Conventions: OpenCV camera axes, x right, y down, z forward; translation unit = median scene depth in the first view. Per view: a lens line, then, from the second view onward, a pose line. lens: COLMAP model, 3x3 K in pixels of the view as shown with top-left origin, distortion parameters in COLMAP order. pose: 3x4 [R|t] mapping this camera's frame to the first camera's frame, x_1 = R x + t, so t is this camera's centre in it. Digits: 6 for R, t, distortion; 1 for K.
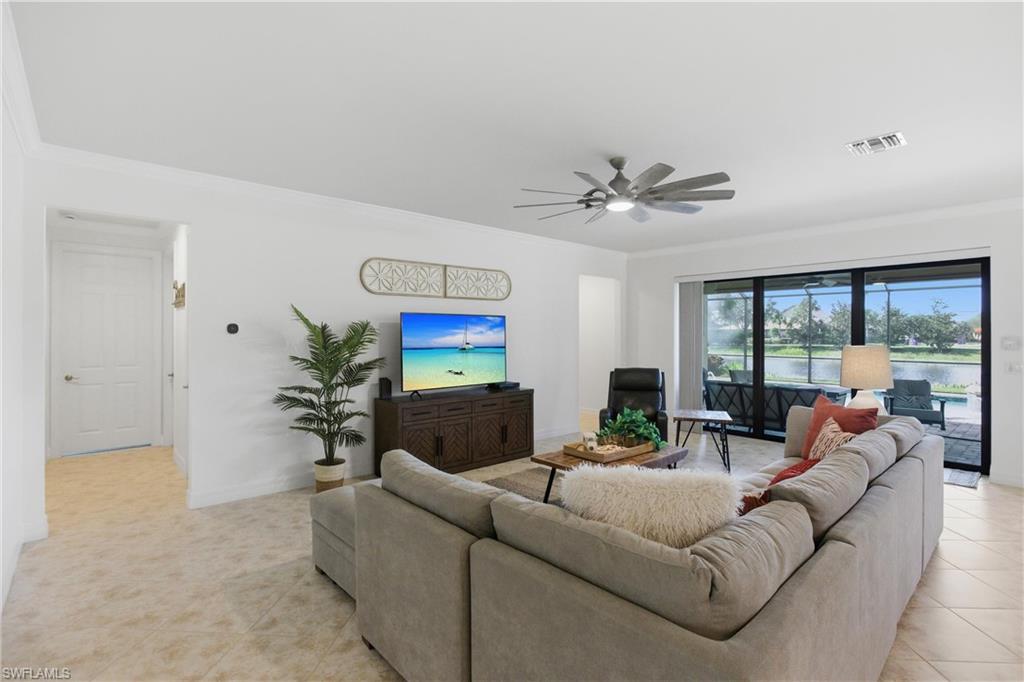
lens RADIAL K [[484.7, 0, 512.0], [0, 484.7, 341.0], [0, 0, 1]] dist [-0.000468, 0.000109]
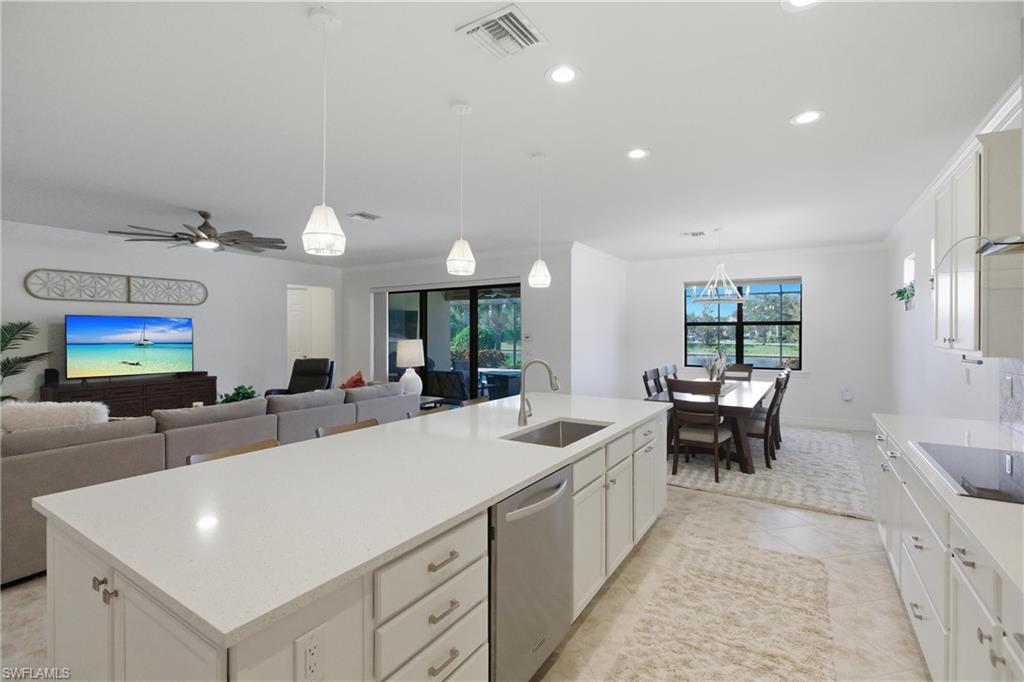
lens RADIAL K [[462.8, 0, 512.2], [0, 462.8, 333.6], [0, 0, 1]] dist [0.000906, 0.000540]
pose [[0.963146, -0.001844, 0.268971, 0.482865], [0.005677, 0.999893, -0.013475, 0.009588], [-0.268918, 0.014505, 0.963054, -0.383787]]
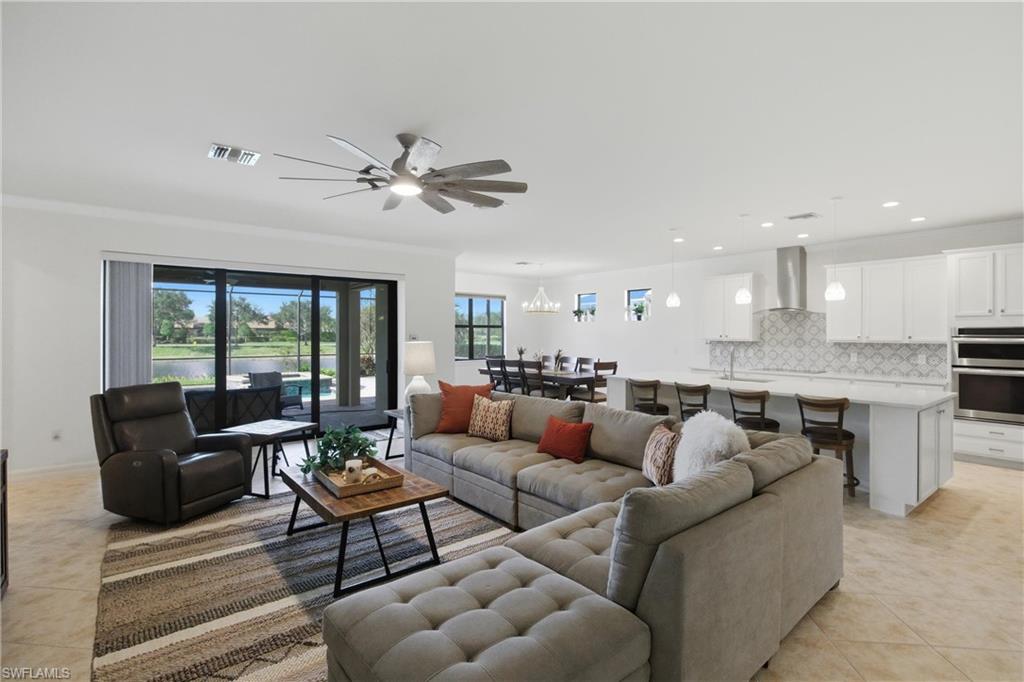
lens RADIAL K [[485.9, 0, 518.1], [0, 485.9, 335.7], [0, 0, 1]] dist [-0.001226, 0.000736]
pose [[0.049298, -0.007513, 0.998756, -0.435497], [0.016740, 0.999837, 0.006695, -0.008300], [-0.998644, 0.016389, 0.049416, 0.500015]]
